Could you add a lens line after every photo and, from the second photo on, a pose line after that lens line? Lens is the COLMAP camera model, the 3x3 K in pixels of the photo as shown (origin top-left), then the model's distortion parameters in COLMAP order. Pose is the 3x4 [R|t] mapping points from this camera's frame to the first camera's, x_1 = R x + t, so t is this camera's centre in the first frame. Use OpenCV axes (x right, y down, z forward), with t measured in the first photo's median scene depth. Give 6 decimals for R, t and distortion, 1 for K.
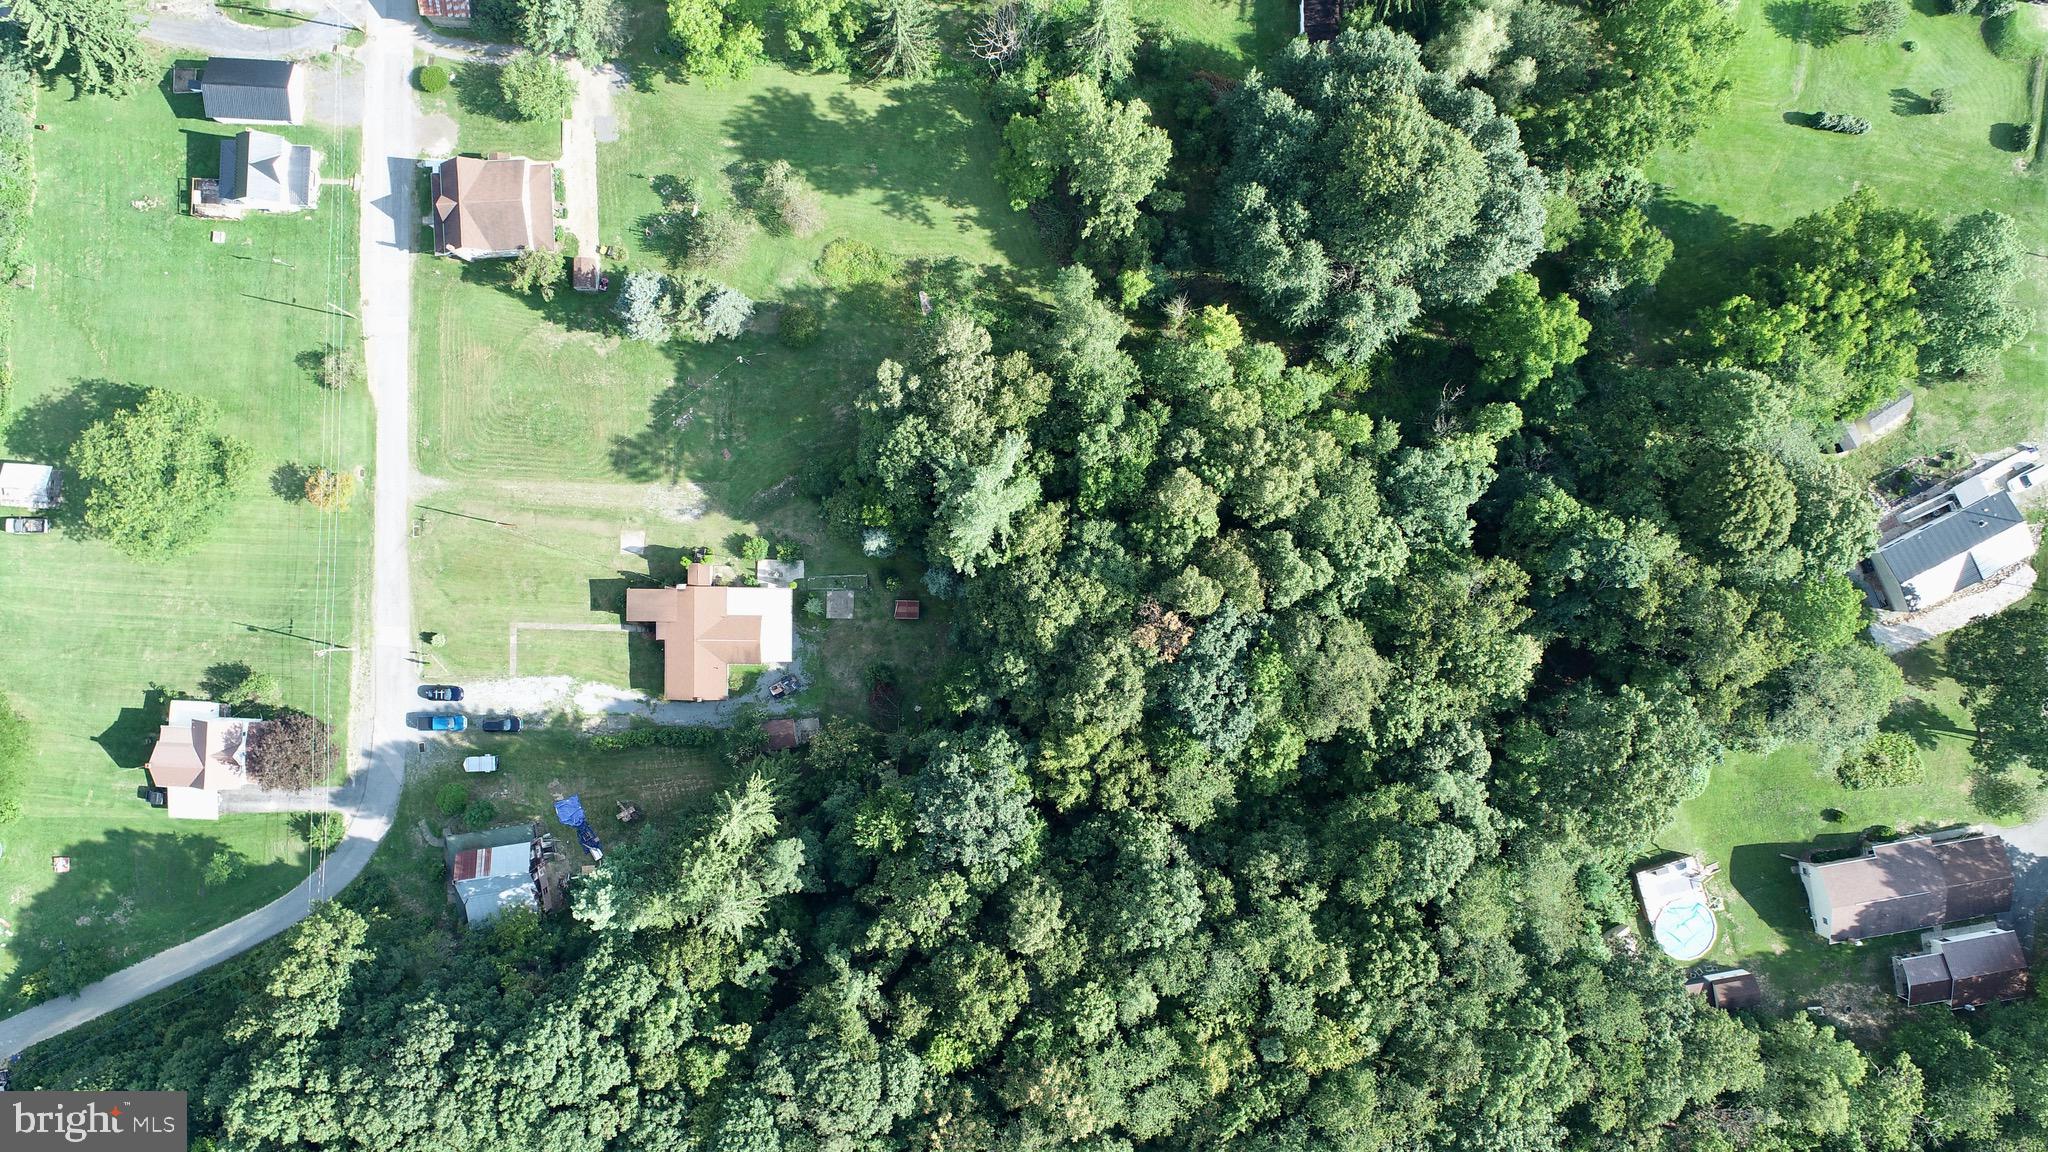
lens RADIAL K [[1390.8, 0, 1017.4], [0, 1390.8, 568.8], [0, 0, 1]] dist [-0.018544, 0.014191]
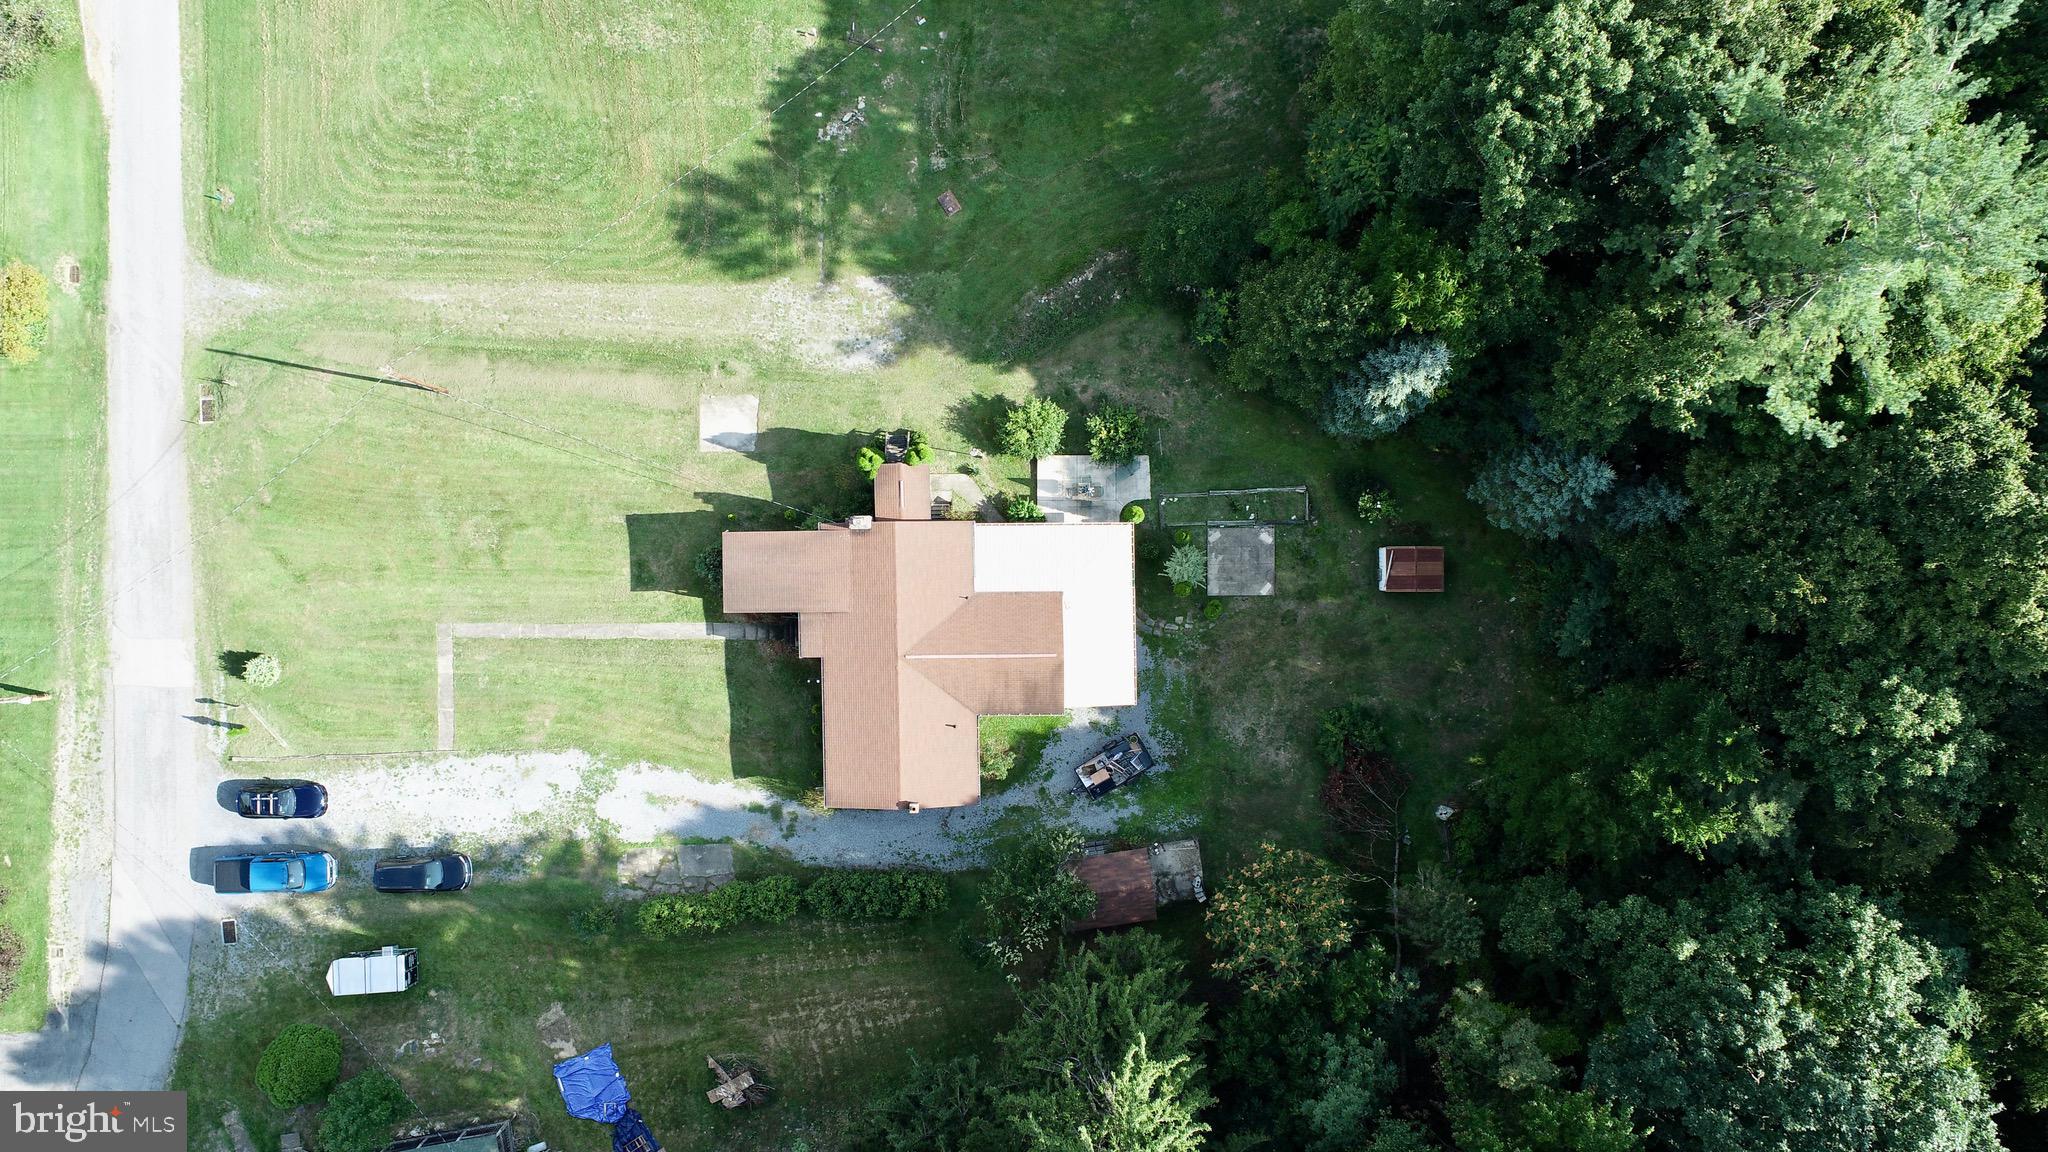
lens RADIAL K [[1390.8, 0, 1017.4], [0, 1390.8, 568.8], [0, 0, 1]] dist [-0.018544, 0.014191]
pose [[0.999733, -0.022842, -0.003457, -0.192061], [0.022849, 0.999737, 0.002033, 0.025506], [0.003409, -0.002111, 0.999992, 0.590757]]
